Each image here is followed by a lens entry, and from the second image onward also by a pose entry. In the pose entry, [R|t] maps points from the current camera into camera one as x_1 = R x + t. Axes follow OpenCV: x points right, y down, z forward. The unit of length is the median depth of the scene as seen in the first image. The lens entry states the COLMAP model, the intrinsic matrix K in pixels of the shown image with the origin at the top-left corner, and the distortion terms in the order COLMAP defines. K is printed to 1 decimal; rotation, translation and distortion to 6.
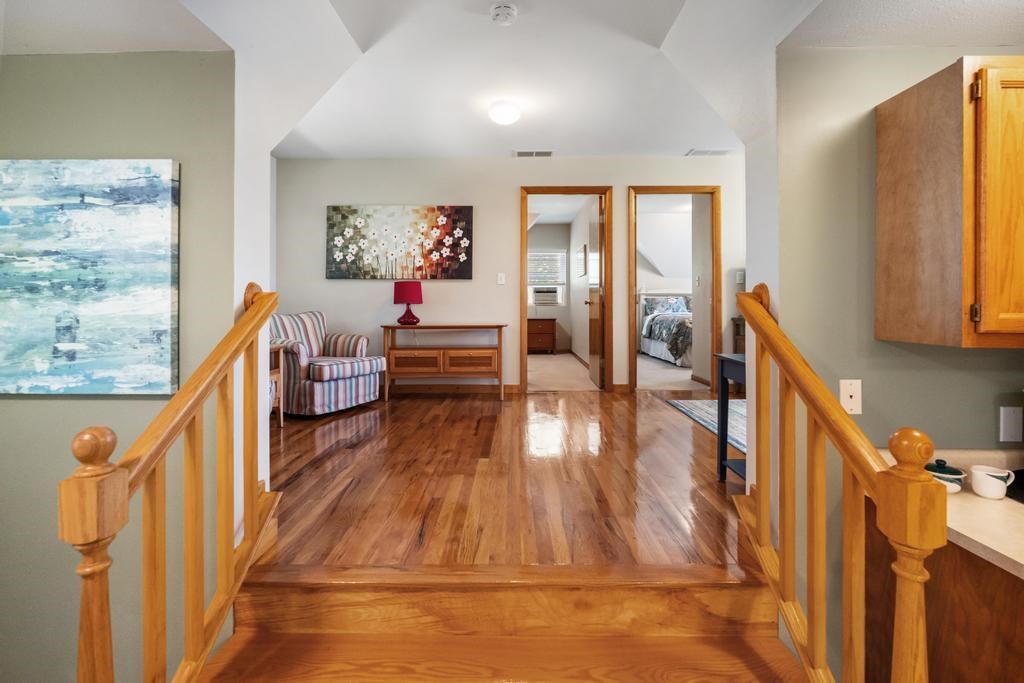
lens RADIAL K [[468.1, 0, 511.9], [0, 468.1, 314.4], [0, 0, 1]] dist [-0.002944, -0.000675]
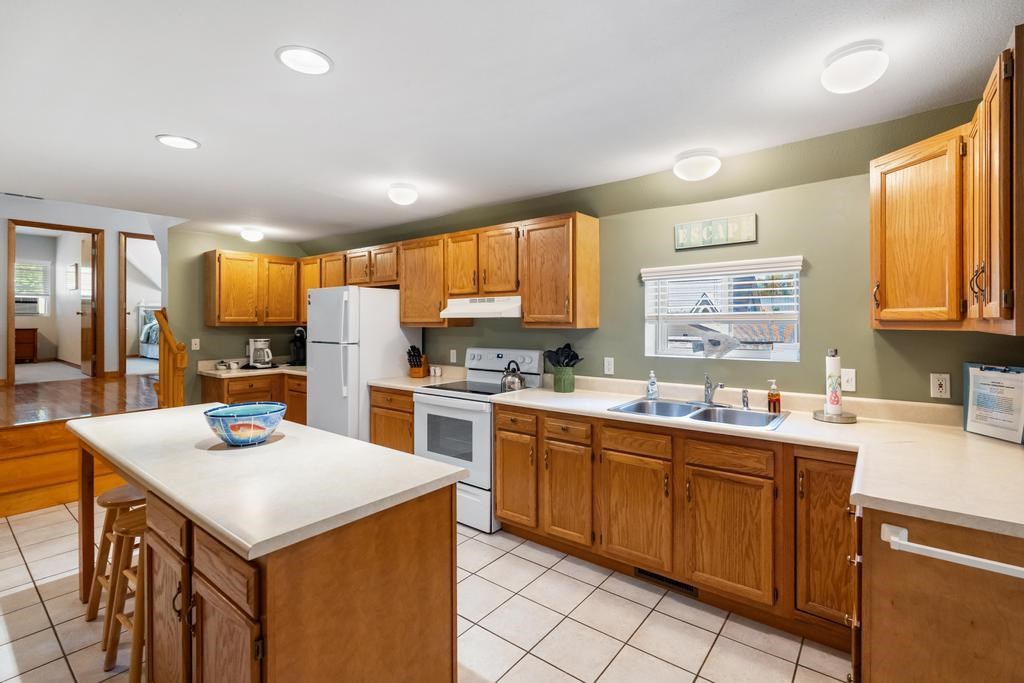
lens RADIAL K [[468.1, 0, 511.9], [0, 468.1, 314.4], [0, 0, 1]] dist [-0.002944, -0.000675]
pose [[0.612025, 0.006754, 0.790809, -0.100153], [0.013609, 0.999726, -0.019070, 0.014661], [-0.790721, 0.022434, 0.611766, -0.577016]]
